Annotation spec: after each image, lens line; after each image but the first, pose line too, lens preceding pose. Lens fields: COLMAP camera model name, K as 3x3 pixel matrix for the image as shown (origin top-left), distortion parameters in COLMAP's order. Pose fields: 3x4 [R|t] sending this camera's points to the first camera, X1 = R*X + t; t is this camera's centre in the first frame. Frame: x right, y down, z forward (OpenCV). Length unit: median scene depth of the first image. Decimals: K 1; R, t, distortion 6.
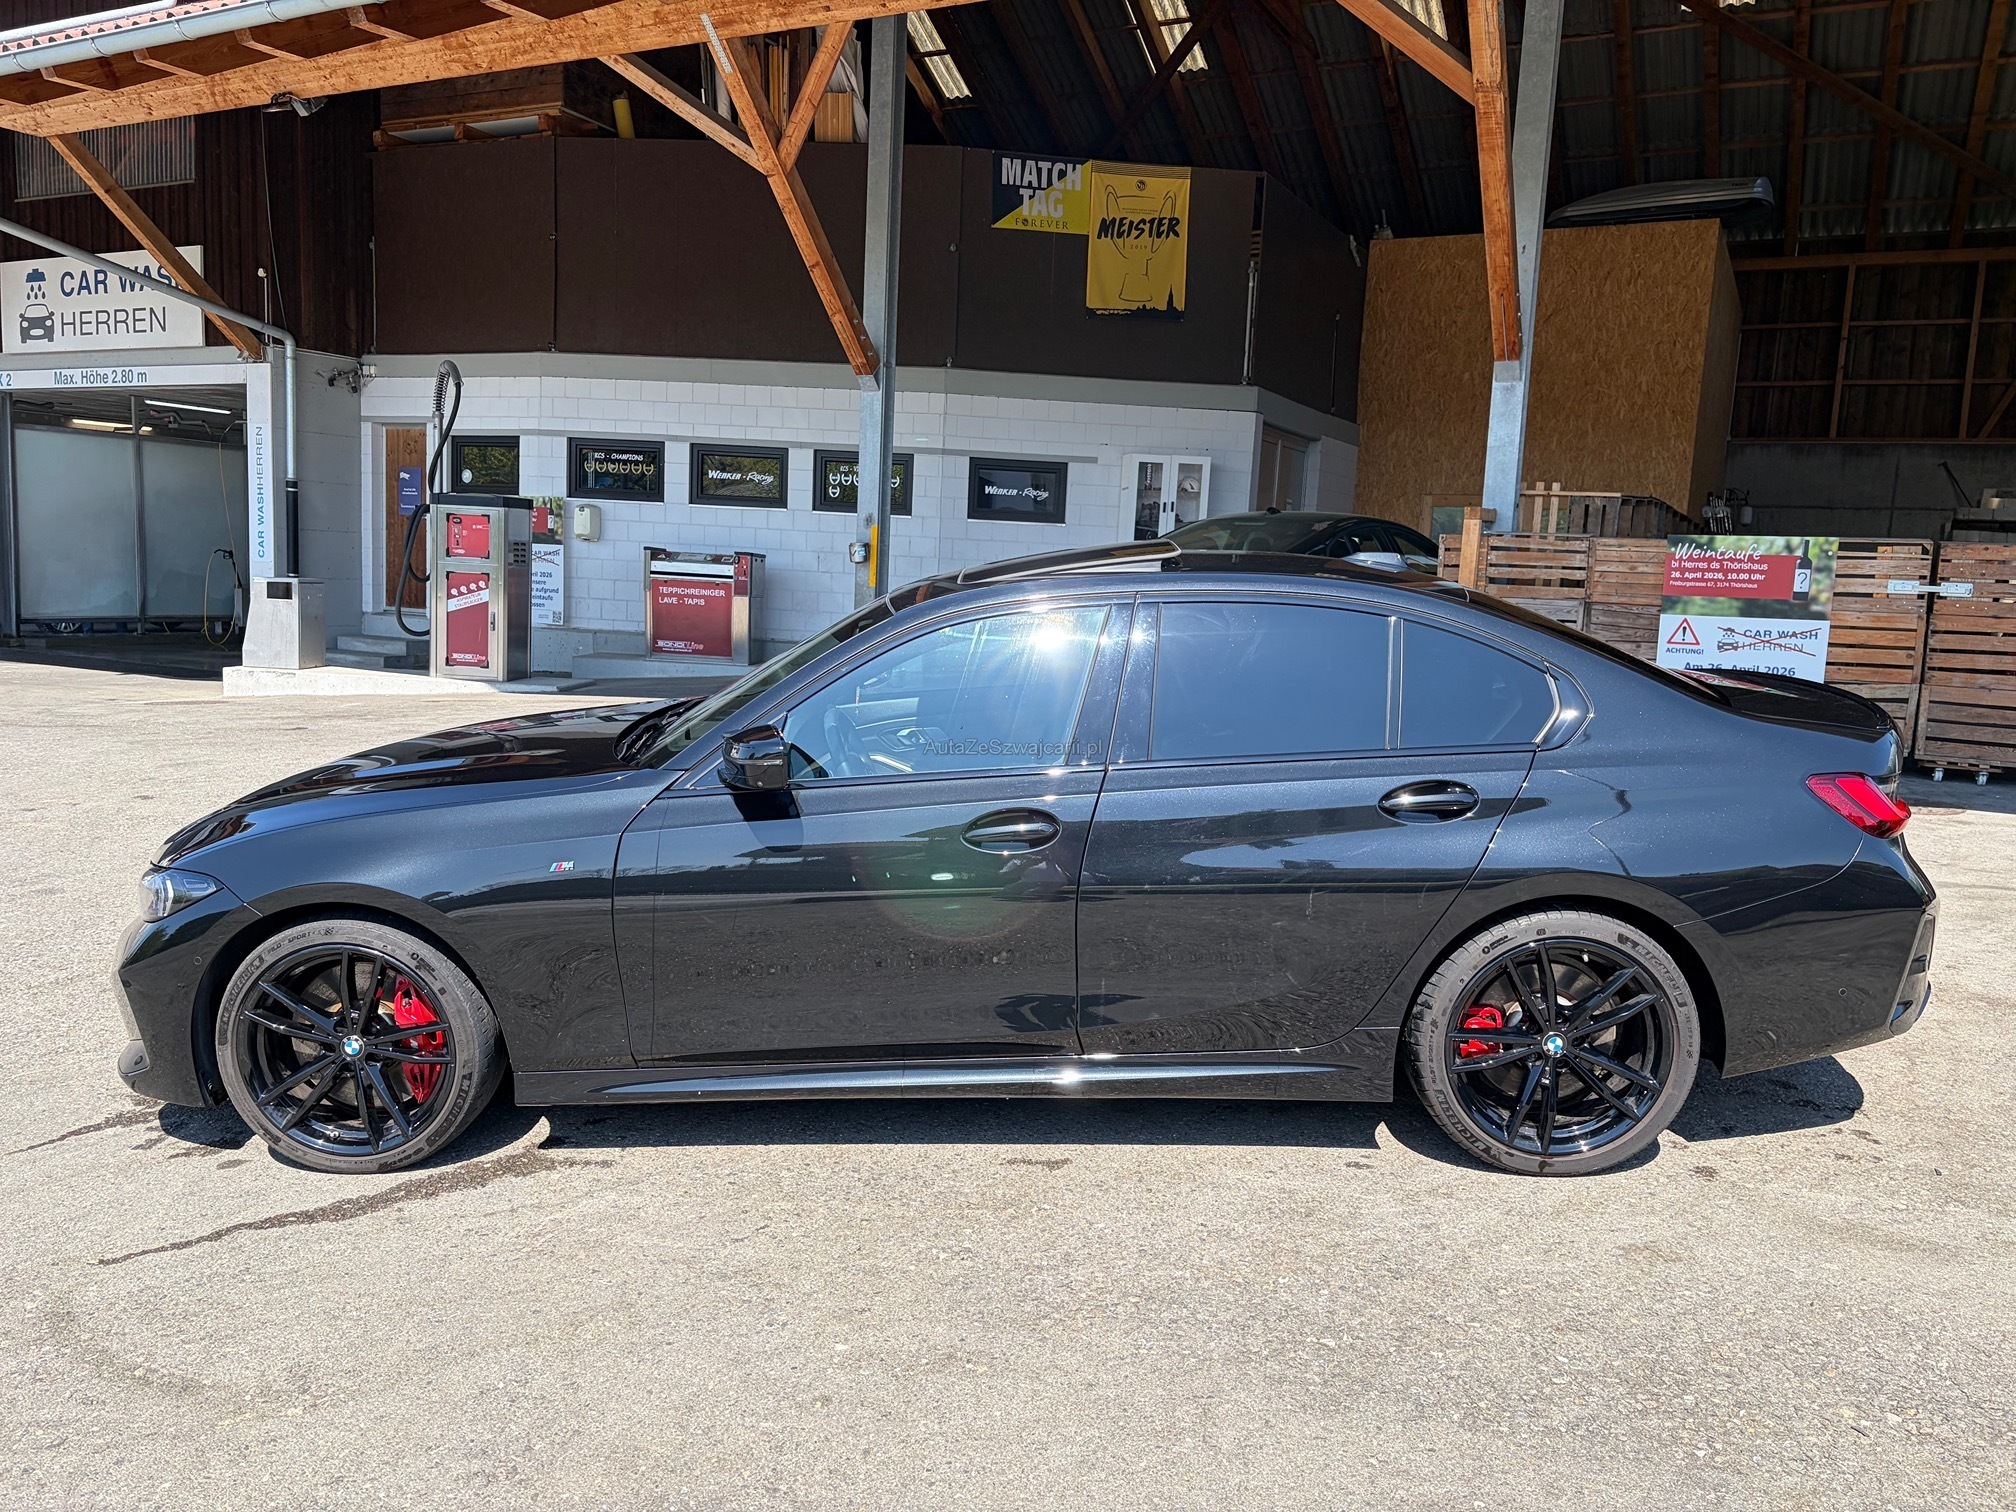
lens RADIAL K [[1517.0, 0, 1007.8], [0, 1517.0, 753.8], [0, 0, 1]] dist [0.027024, -0.015113]
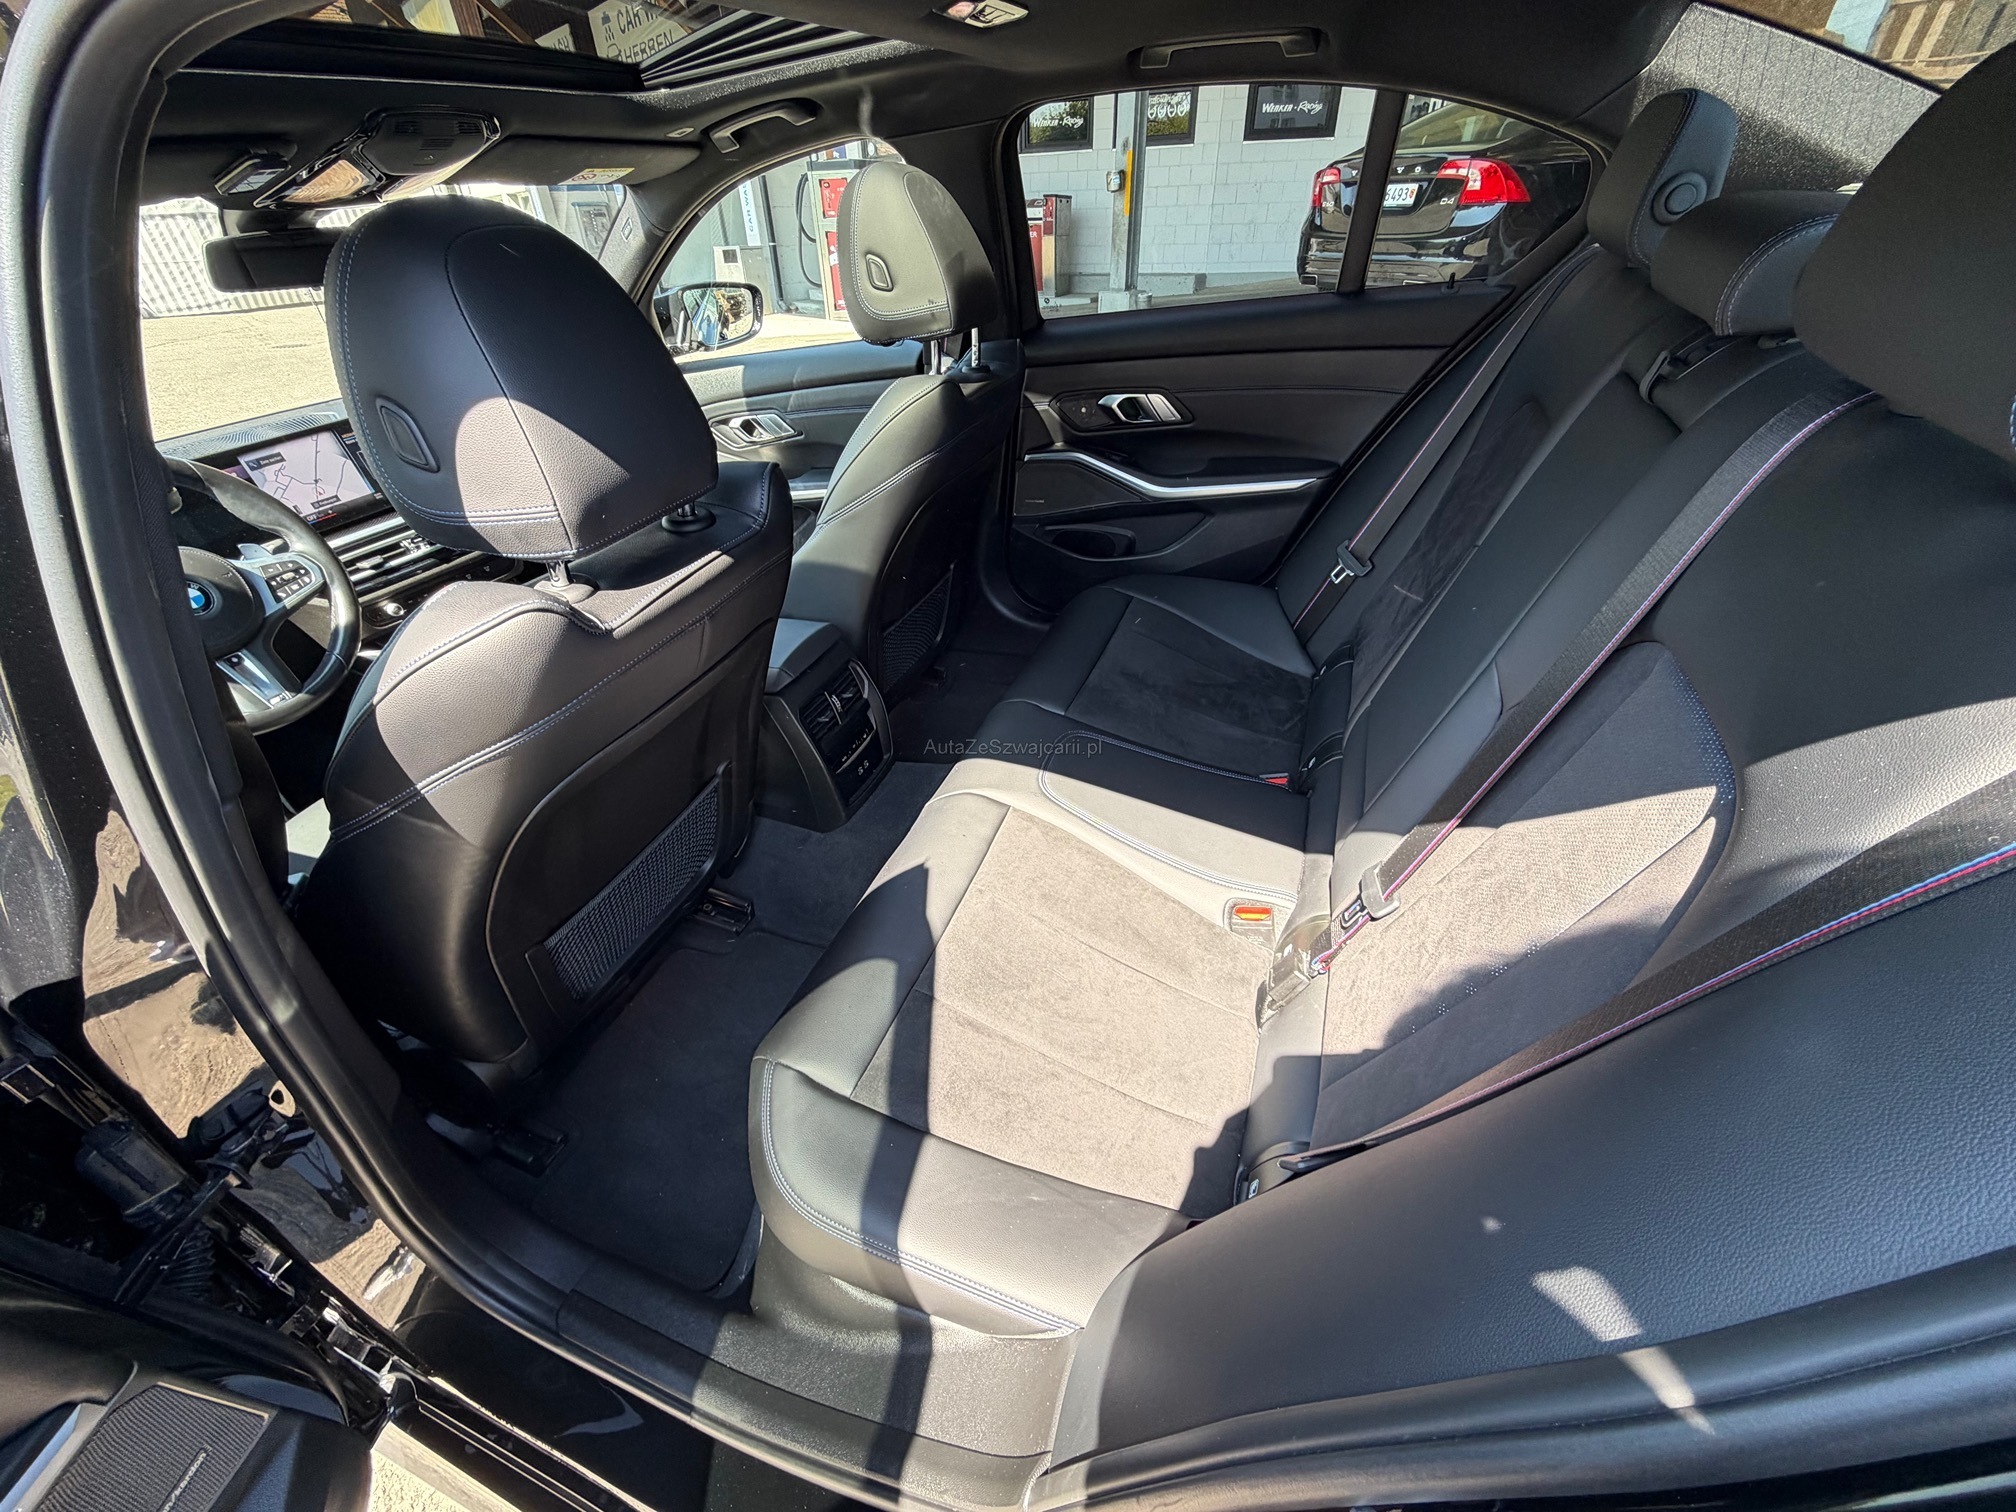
lens RADIAL K [[802.0, 0, 993.9], [0, 802.0, 753.1], [0, 0, 1]] dist [-0.000969, 0.000090]
pose [[0.934695, 0.129766, -0.330917, 0.061744], [0.031965, 0.896521, 0.441847, -0.012550], [0.354011, -0.423570, 0.833825, 0.232865]]
